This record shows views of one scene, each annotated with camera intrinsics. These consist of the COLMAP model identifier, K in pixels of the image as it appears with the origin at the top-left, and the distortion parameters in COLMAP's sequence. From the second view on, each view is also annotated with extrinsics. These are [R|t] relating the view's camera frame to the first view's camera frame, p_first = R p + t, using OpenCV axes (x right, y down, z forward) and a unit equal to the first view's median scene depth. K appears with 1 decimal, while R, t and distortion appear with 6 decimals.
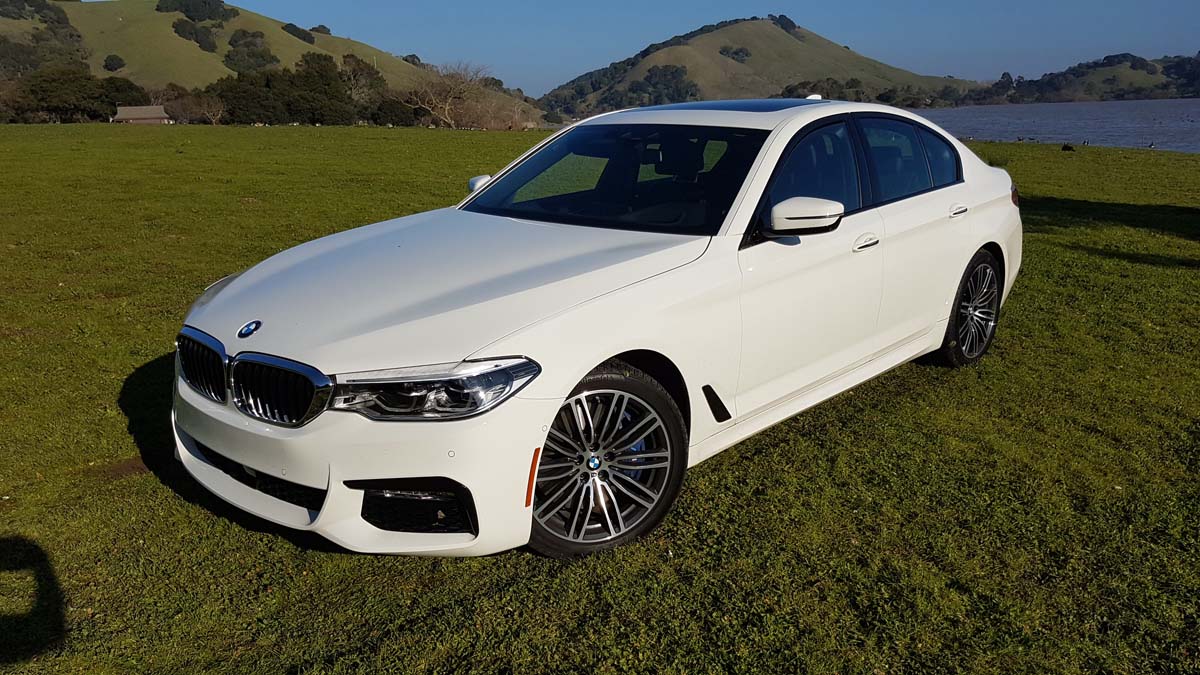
lens RADIAL K [[927.5, 0, 601.2], [0, 927.5, 345.6], [0, 0, 1]] dist [0.061045, -0.110154]
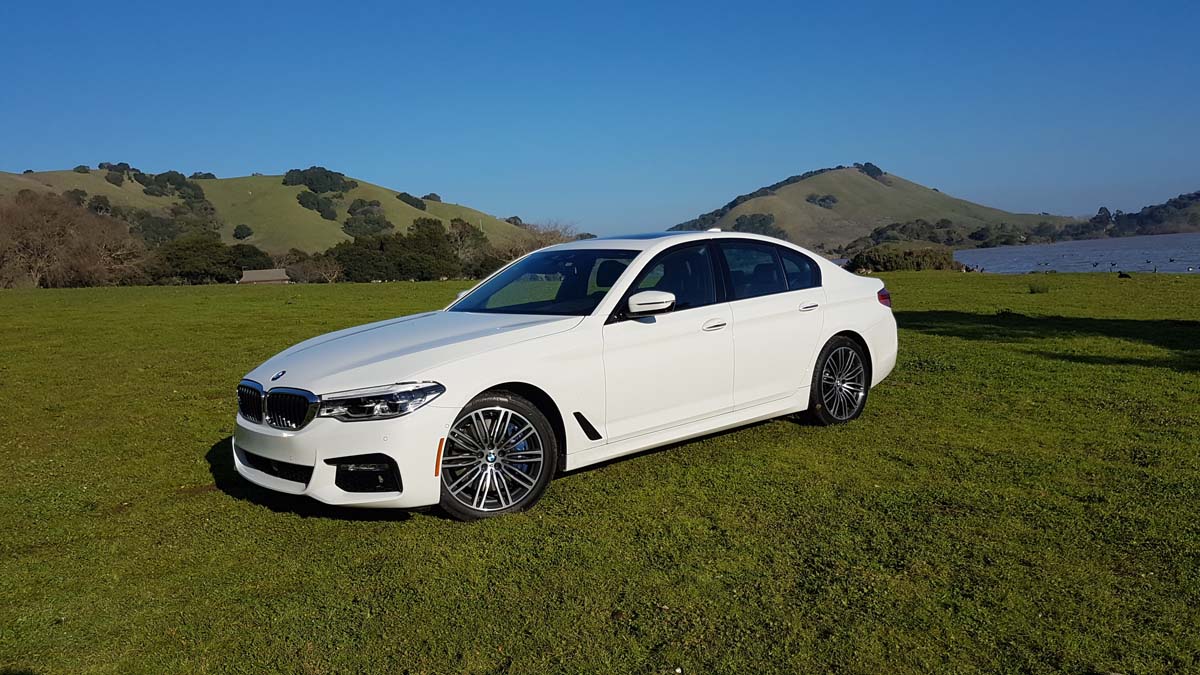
lens RADIAL K [[910.8, 0, 604.5], [0, 910.8, 345.1], [0, 0, 1]] dist [0.339008, -0.863303]
pose [[0.994337, -0.025931, -0.103059, 0.151641], [0.009468, 0.987533, -0.157127, 0.081319], [0.105848, 0.155261, 0.982186, -0.230709]]
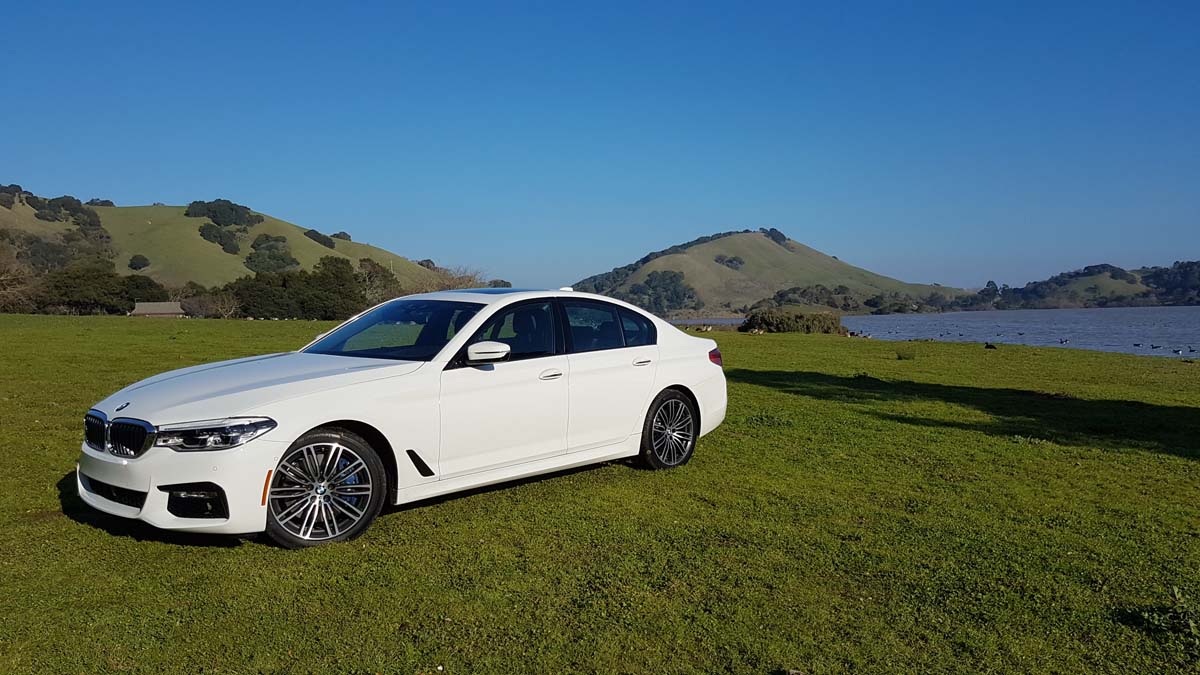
lens RADIAL K [[917.1, 0, 608.3], [0, 917.1, 340.8], [0, 0, 1]] dist [0.225837, -0.433784]
pose [[0.999929, 0.011289, -0.003843, 0.225418], [-0.011851, 0.976599, -0.214740, 0.096966], [0.001328, 0.214770, 0.976664, -0.309300]]
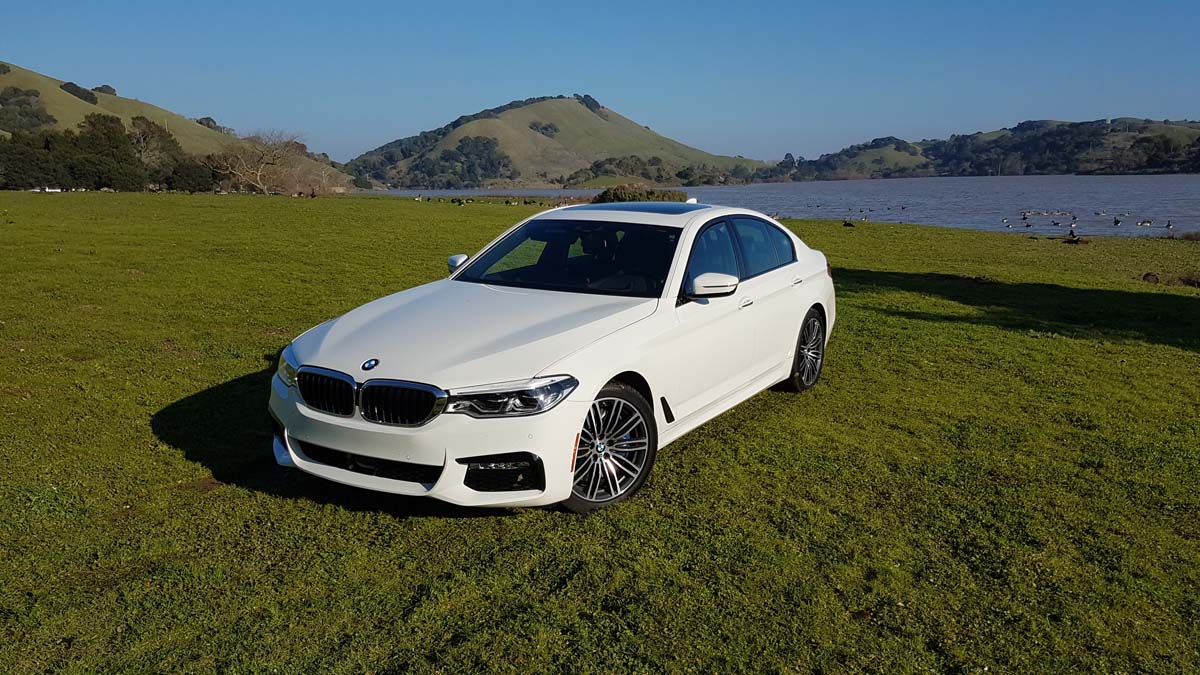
lens RADIAL K [[918.3, 0, 617.0], [0, 918.3, 339.0], [0, 0, 1]] dist [0.288978, -0.597153]
pose [[0.976218, -0.018579, 0.215992, -0.133935], [0.035578, 0.996542, -0.075083, 0.028200], [-0.213850, 0.080982, 0.973504, -0.218646]]
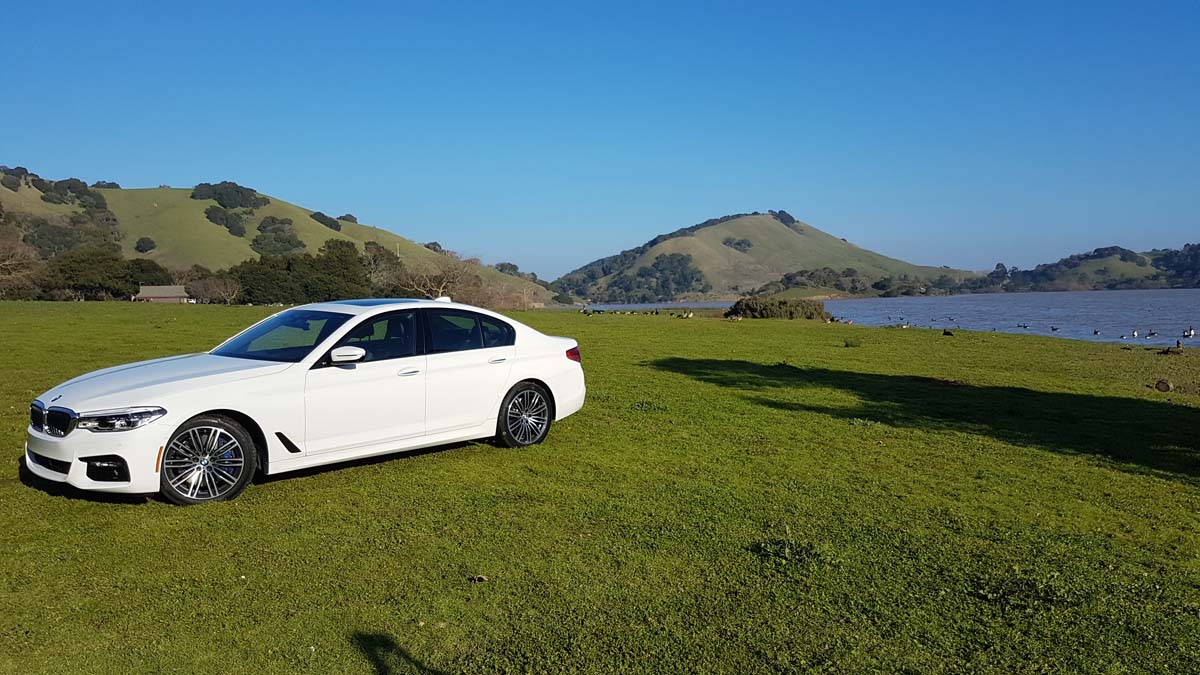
lens RADIAL K [[929.1, 0, 618.7], [0, 929.1, 341.0], [0, 0, 1]] dist [0.225090, -0.433130]
pose [[0.999893, 0.011501, -0.009052, 0.432791], [-0.013050, 0.980592, -0.195626, 0.120679], [0.006627, 0.195723, 0.980637, -0.552114]]
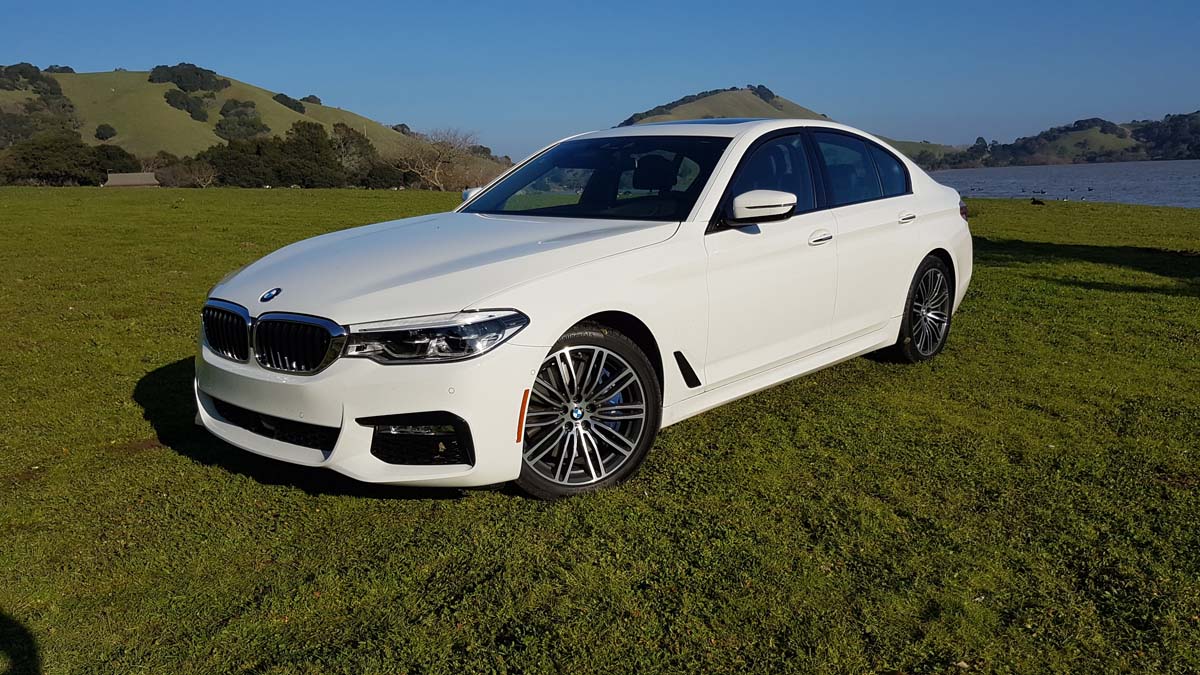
lens RADIAL K [[920.8, 0, 603.4], [0, 920.8, 341.7], [0, 0, 1]] dist [0.111815, -0.195825]
pose [[0.999833, -0.008278, 0.016310, 0.002989], [0.009437, 0.997340, -0.072281, 0.052957], [-0.015669, 0.072423, 0.997251, -0.053692]]
